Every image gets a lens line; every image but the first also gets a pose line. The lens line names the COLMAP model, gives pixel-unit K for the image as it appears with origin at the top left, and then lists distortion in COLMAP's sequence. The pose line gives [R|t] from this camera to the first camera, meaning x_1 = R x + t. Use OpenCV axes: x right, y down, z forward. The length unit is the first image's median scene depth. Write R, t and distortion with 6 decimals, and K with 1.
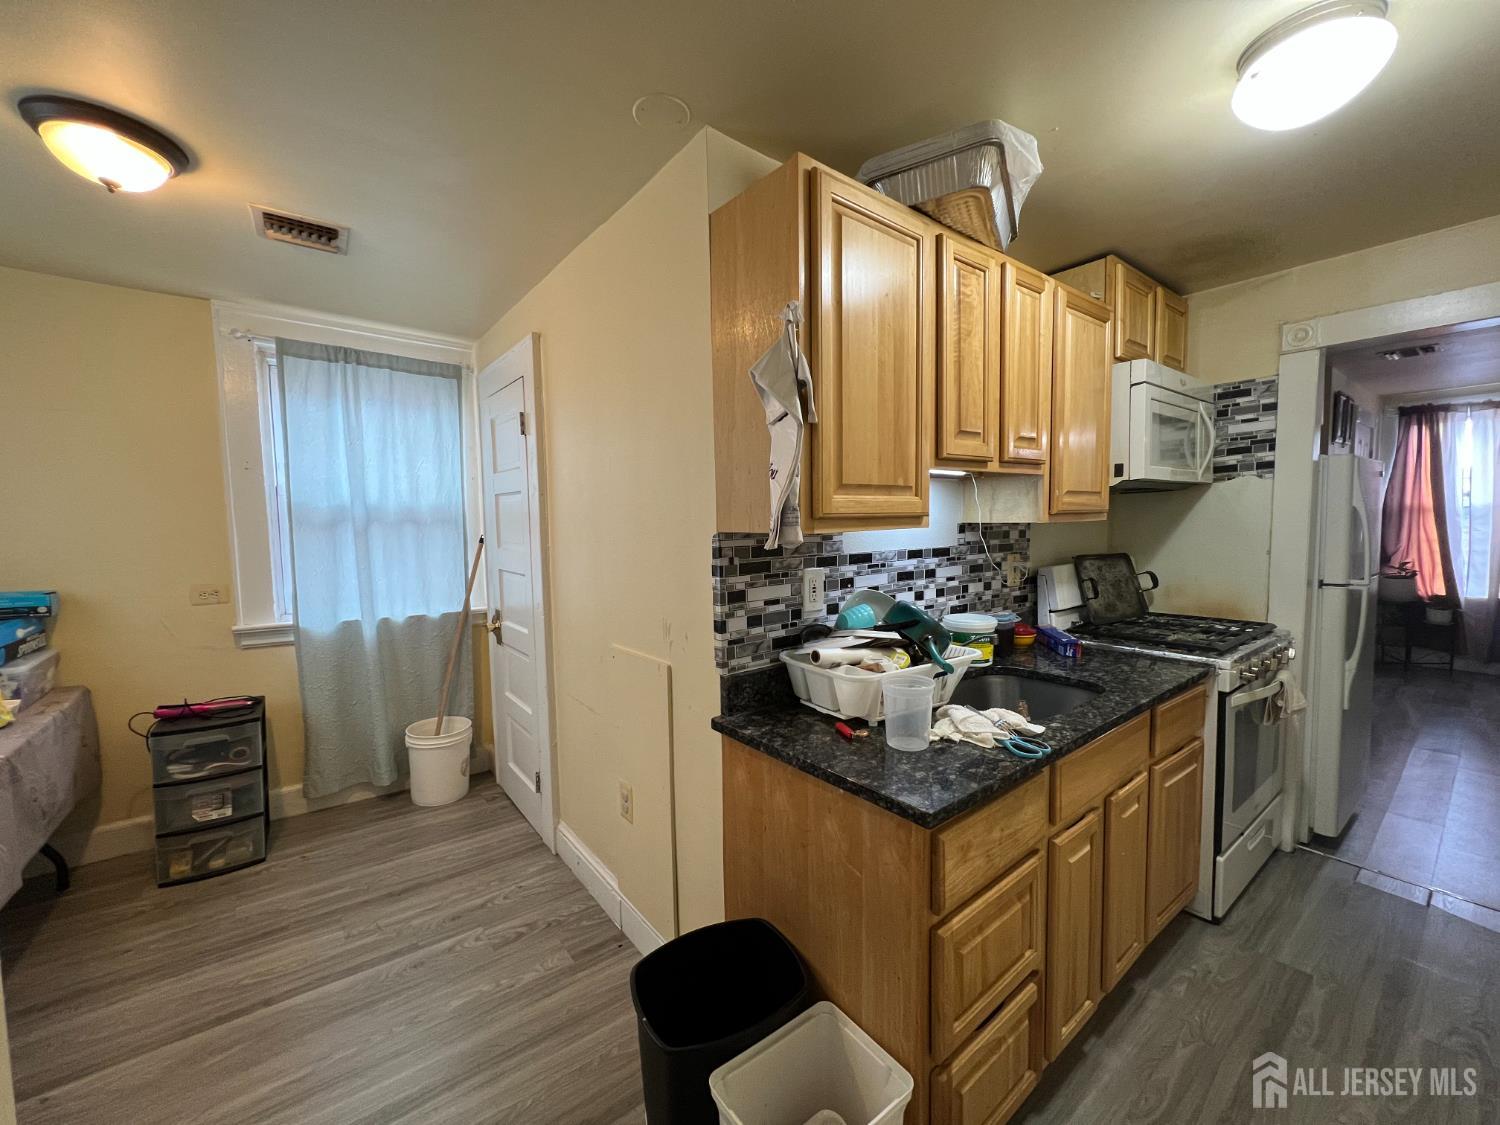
lens RADIAL K [[597.0, 0, 746.0], [0, 597.0, 561.7], [0, 0, 1]] dist [-0.004220, 0.001882]
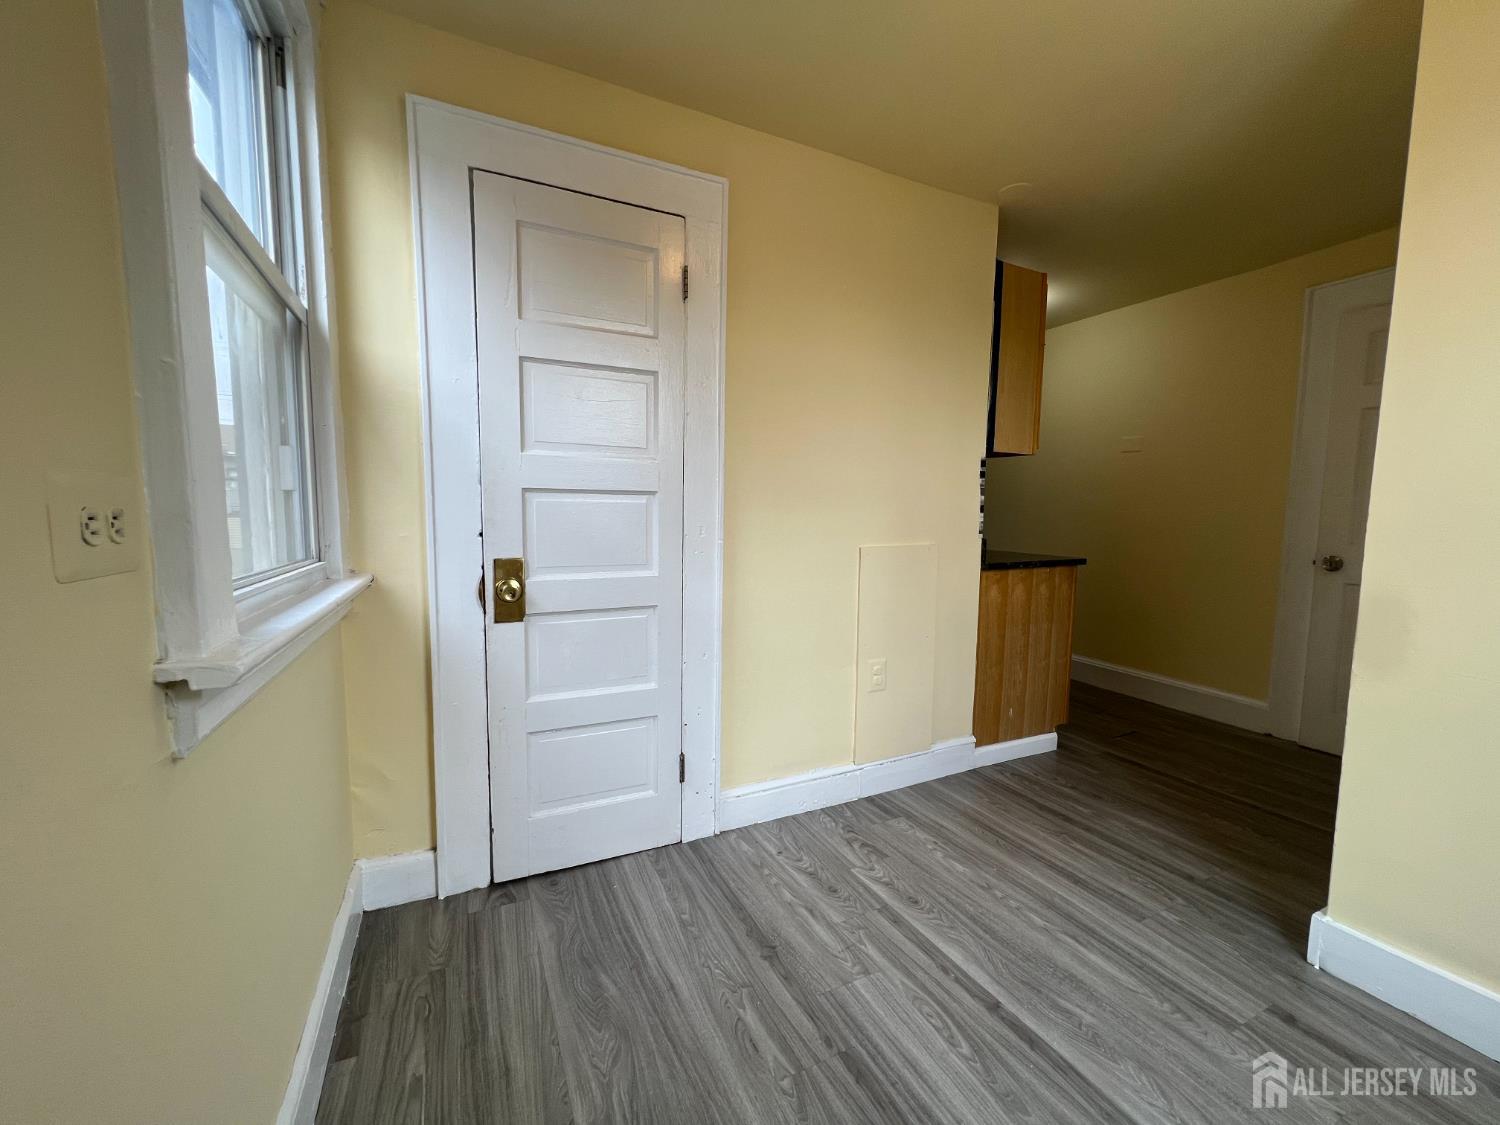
lens RADIAL K [[597.0, 0, 750.3], [0, 597.0, 568.3], [0, 0, 1]] dist [-0.004220, 0.001882]
pose [[0.207367, -0.073274, 0.975515, -1.685304], [0.060524, 0.996242, 0.061965, 0.123153], [-0.976389, 0.046193, 0.211023, 1.197231]]
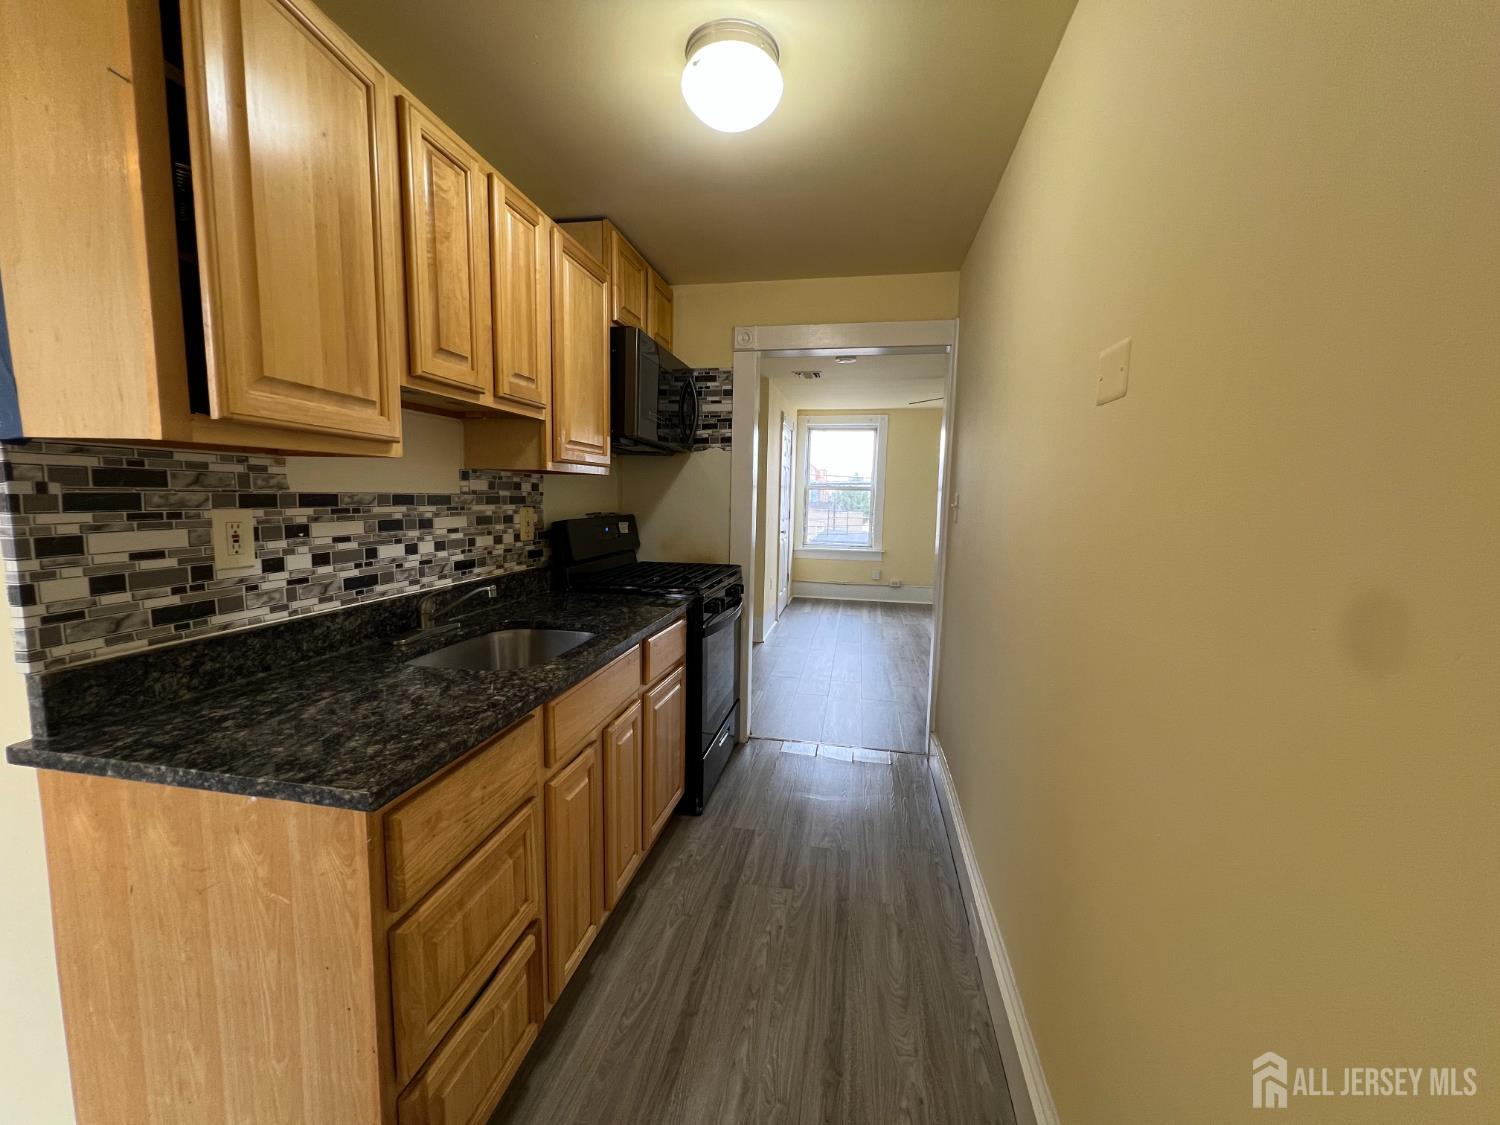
lens RADIAL K [[597.0, 0, 743.3], [0, 597.0, 562.7], [0, 0, 1]] dist [-0.004220, 0.001882]
pose [[0.751940, -0.041639, 0.657915, 0.105749], [0.014484, 0.998806, 0.046660, 0.054363], [-0.659073, -0.025556, 0.751645, 0.054002]]
